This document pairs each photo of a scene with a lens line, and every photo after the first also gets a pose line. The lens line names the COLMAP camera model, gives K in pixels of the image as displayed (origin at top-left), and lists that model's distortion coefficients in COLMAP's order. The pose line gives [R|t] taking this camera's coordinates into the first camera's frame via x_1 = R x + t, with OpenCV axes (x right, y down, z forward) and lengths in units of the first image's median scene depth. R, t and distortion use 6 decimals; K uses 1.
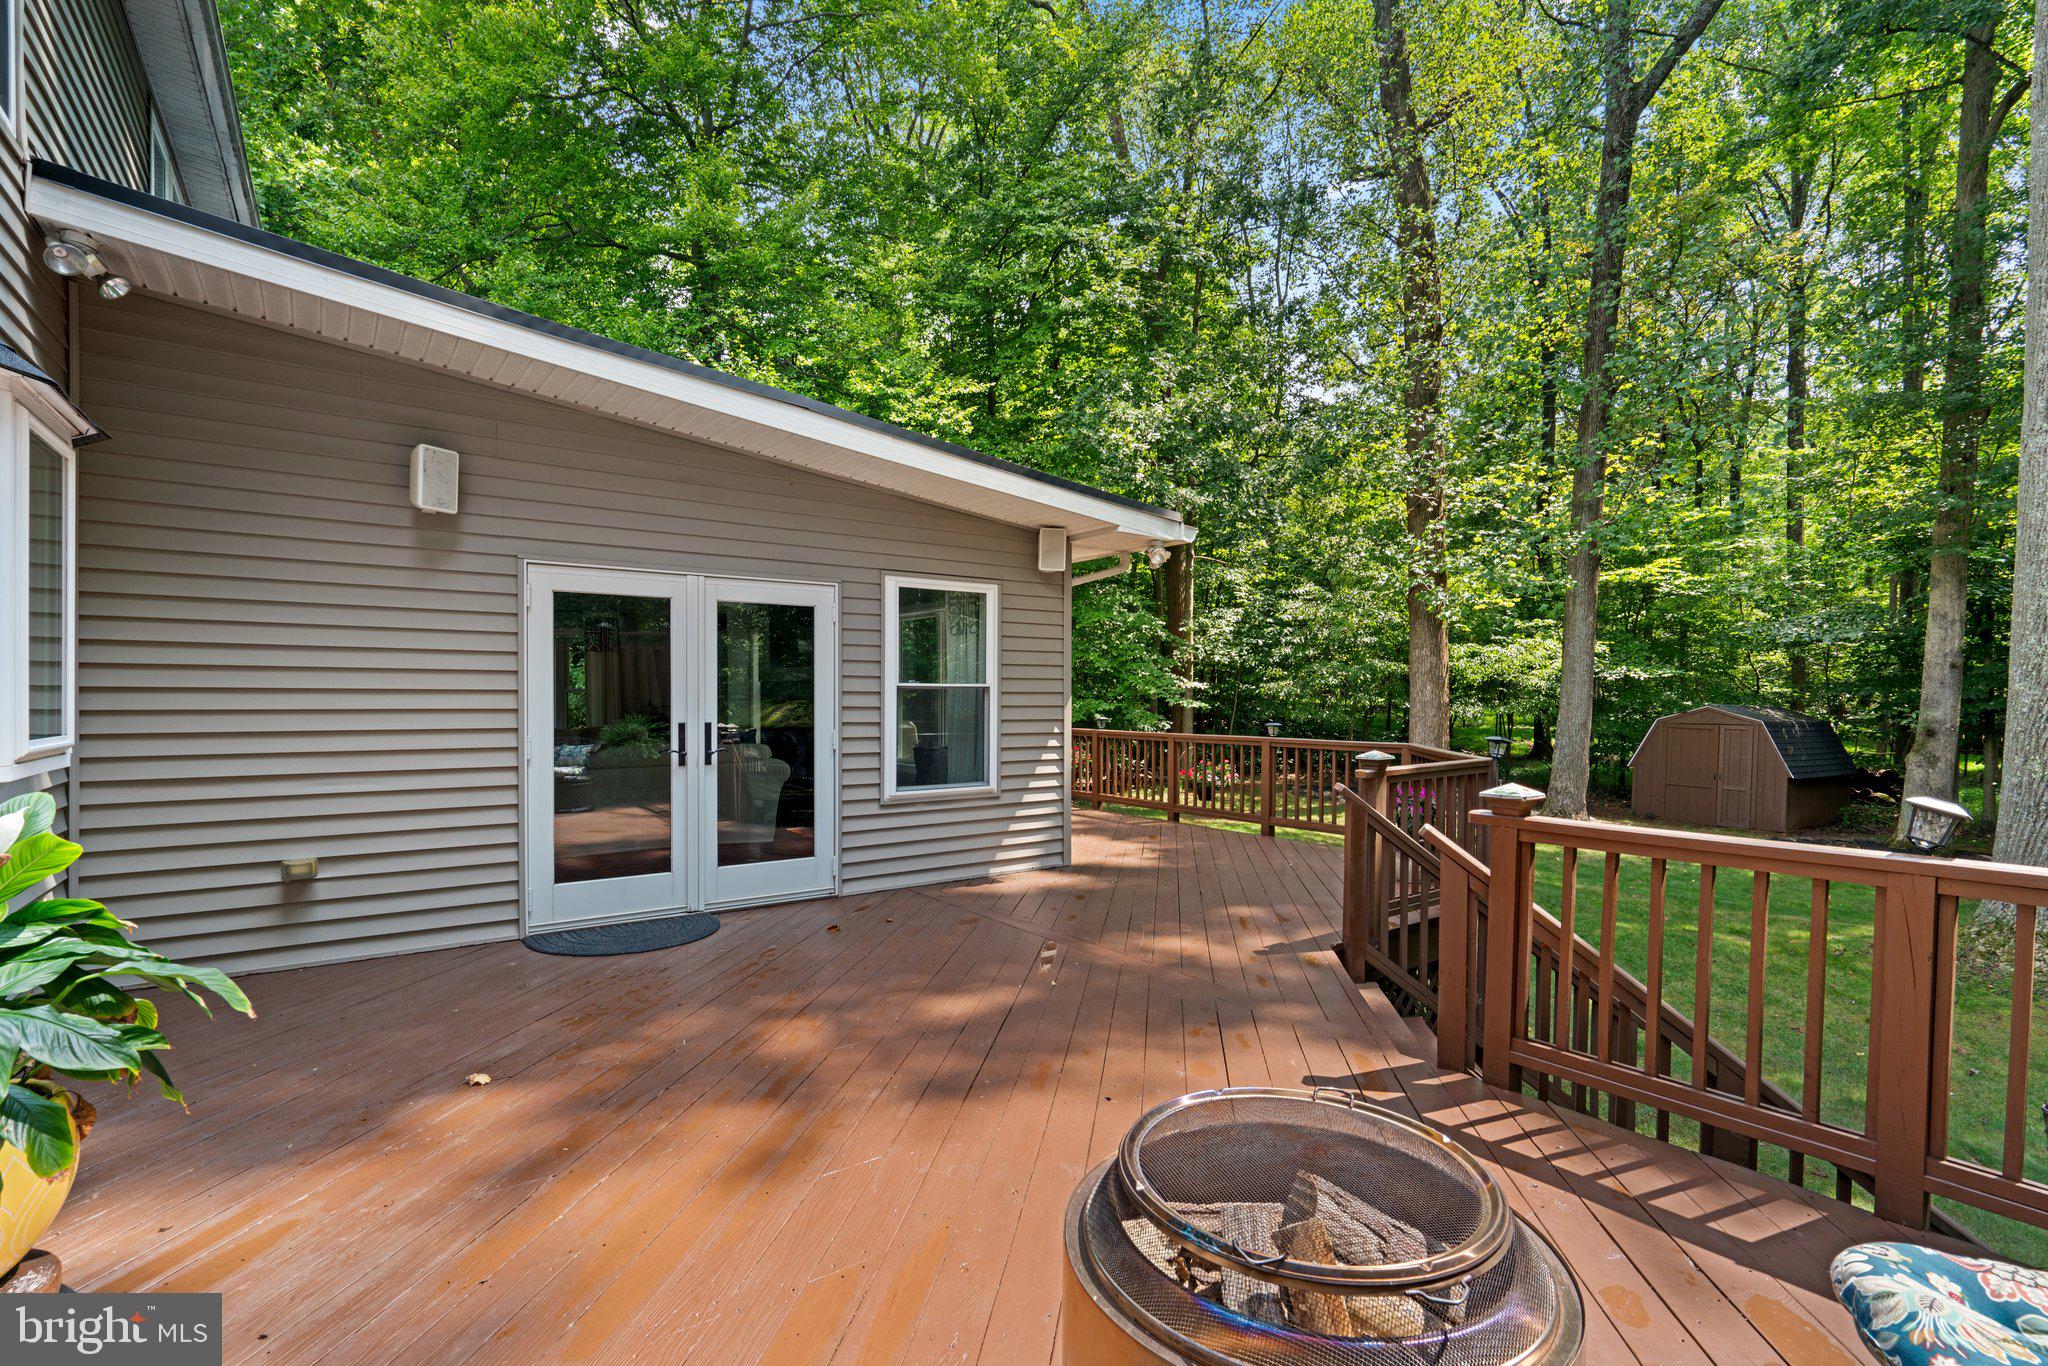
lens RADIAL K [[925.5, 0, 1026.9], [0, 925.5, 719.8], [0, 0, 1]] dist [-0.003866, 0.001221]
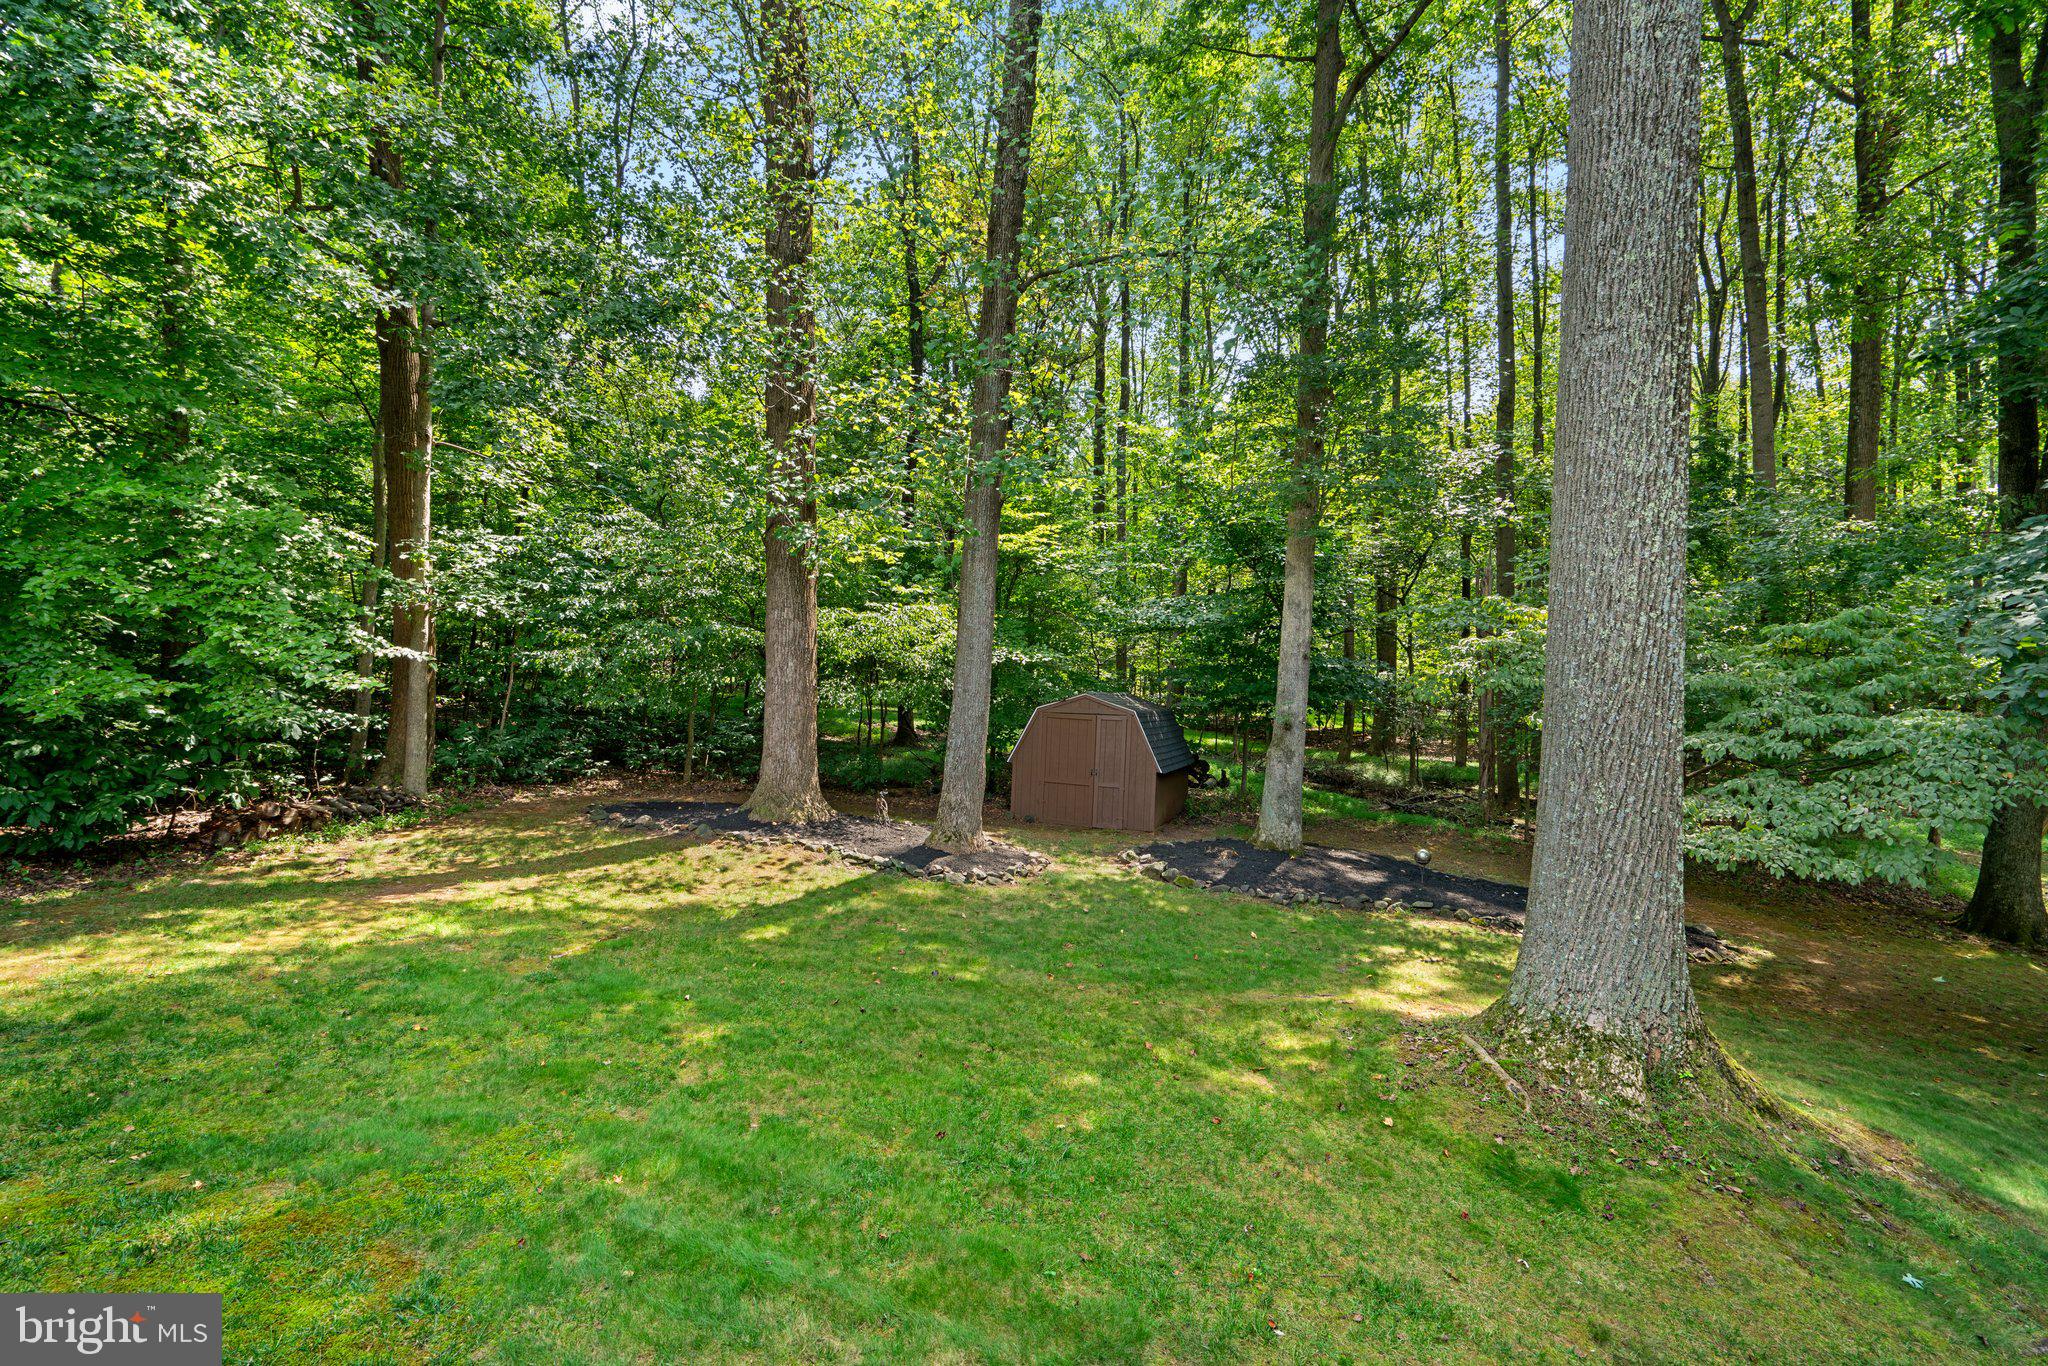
lens RADIAL K [[925.5, 0, 1021.8], [0, 925.5, 673.5], [0, 0, 1]] dist [-0.003866, 0.001221]
pose [[0.794832, 0.021763, 0.606440, 0.137958], [-0.008351, 0.999654, -0.024928, -0.011049], [-0.606772, 0.014750, 0.794739, 0.311261]]
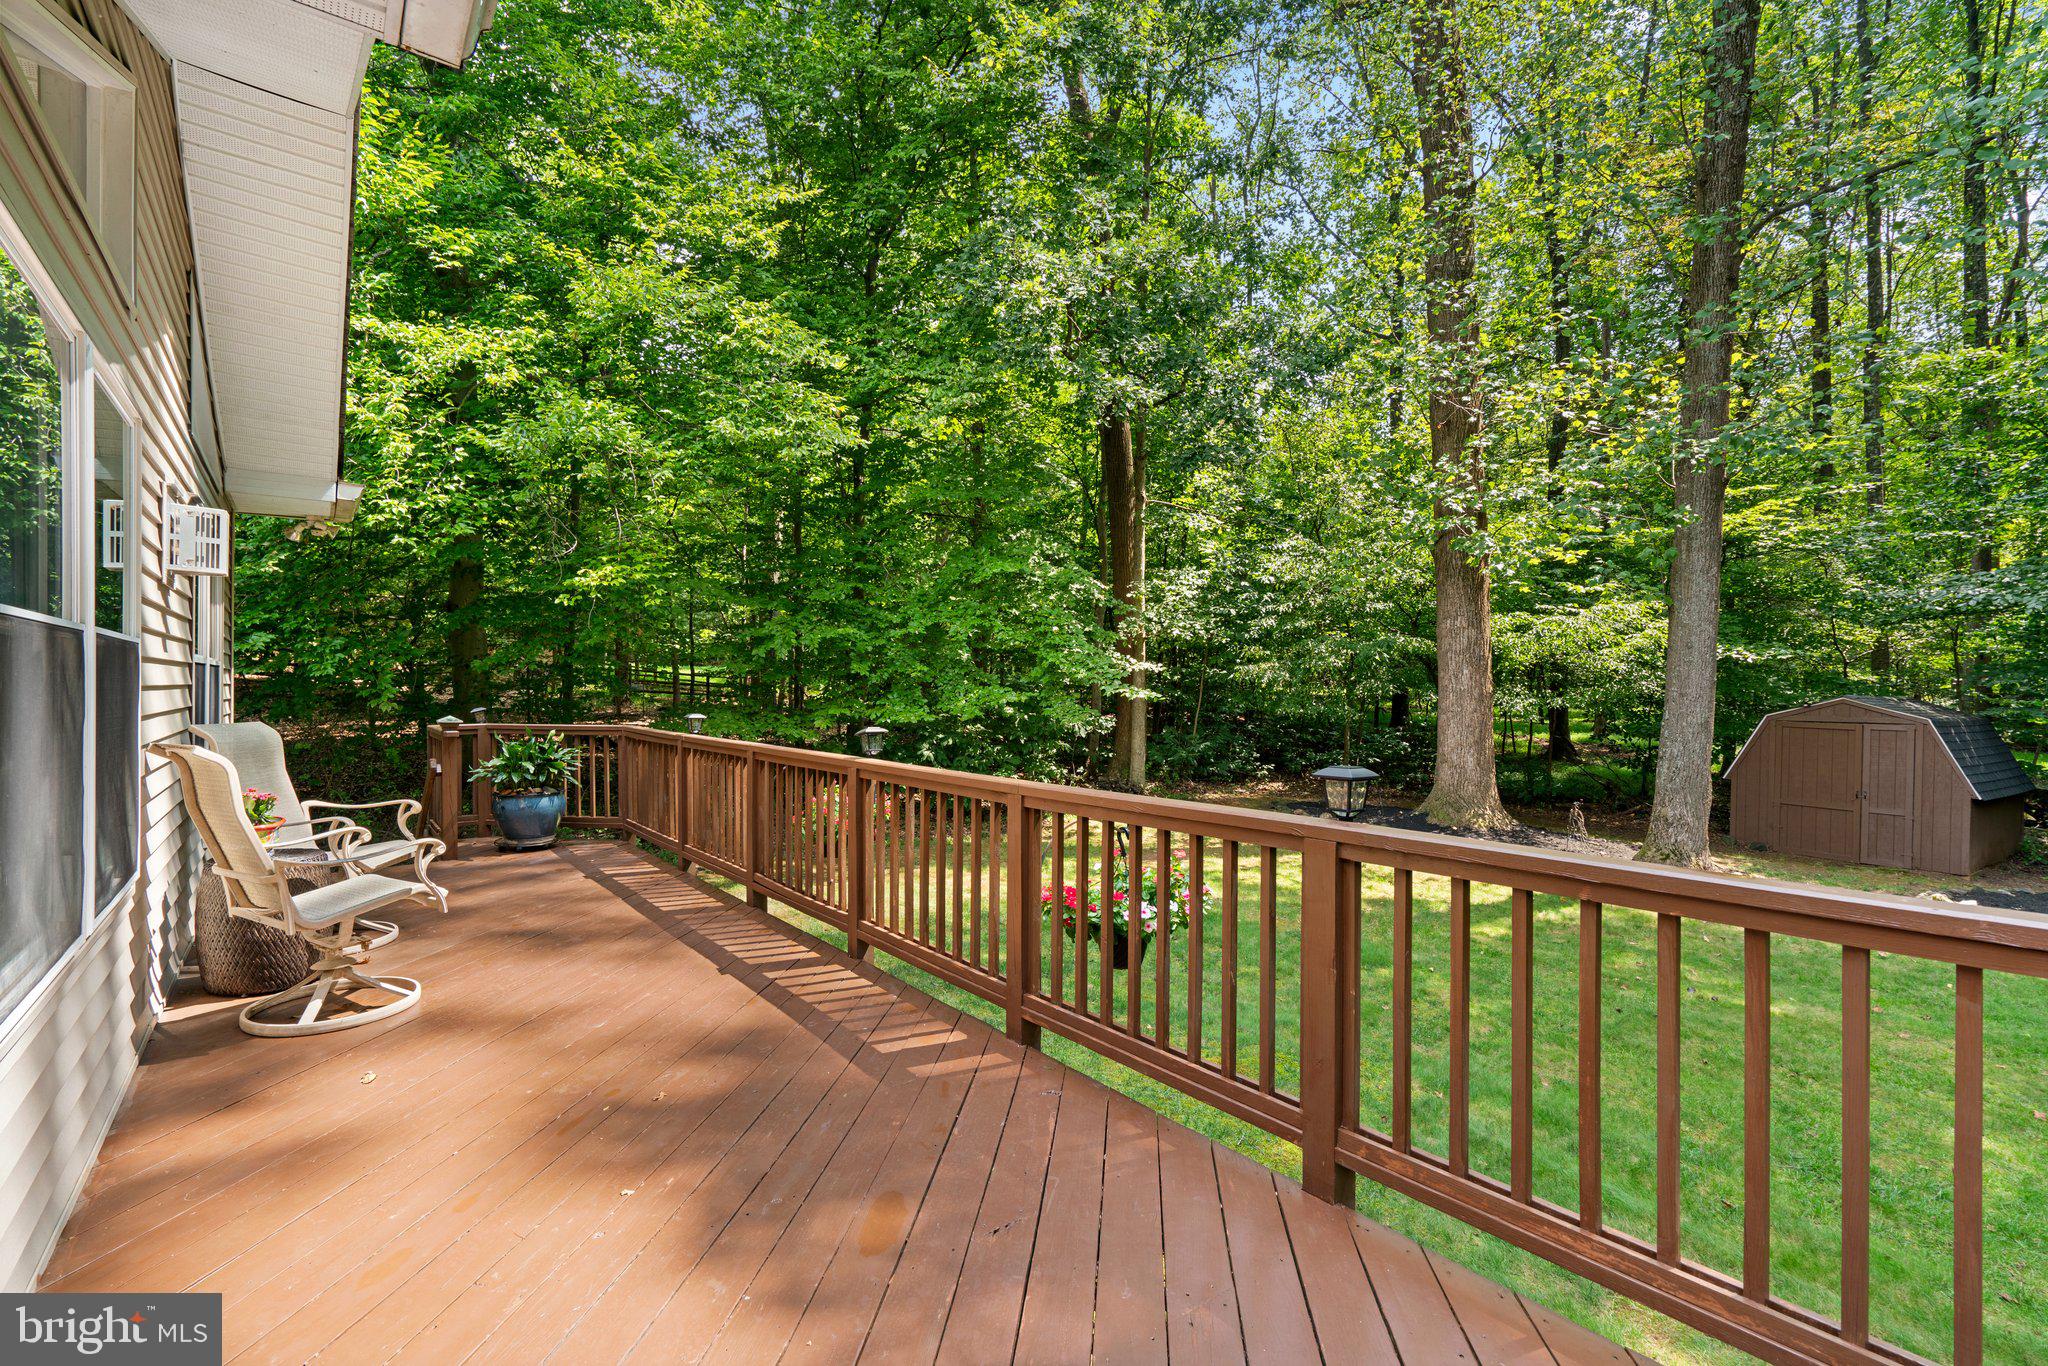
lens RADIAL K [[925.5, 0, 1017.6], [0, 925.5, 671.2], [0, 0, 1]] dist [-0.003866, 0.001221]
pose [[0.999643, 0.002694, 0.026599, 0.061955], [-0.001615, 0.999177, -0.040520, -0.005155], [-0.026686, 0.040462, 0.998825, 0.276733]]
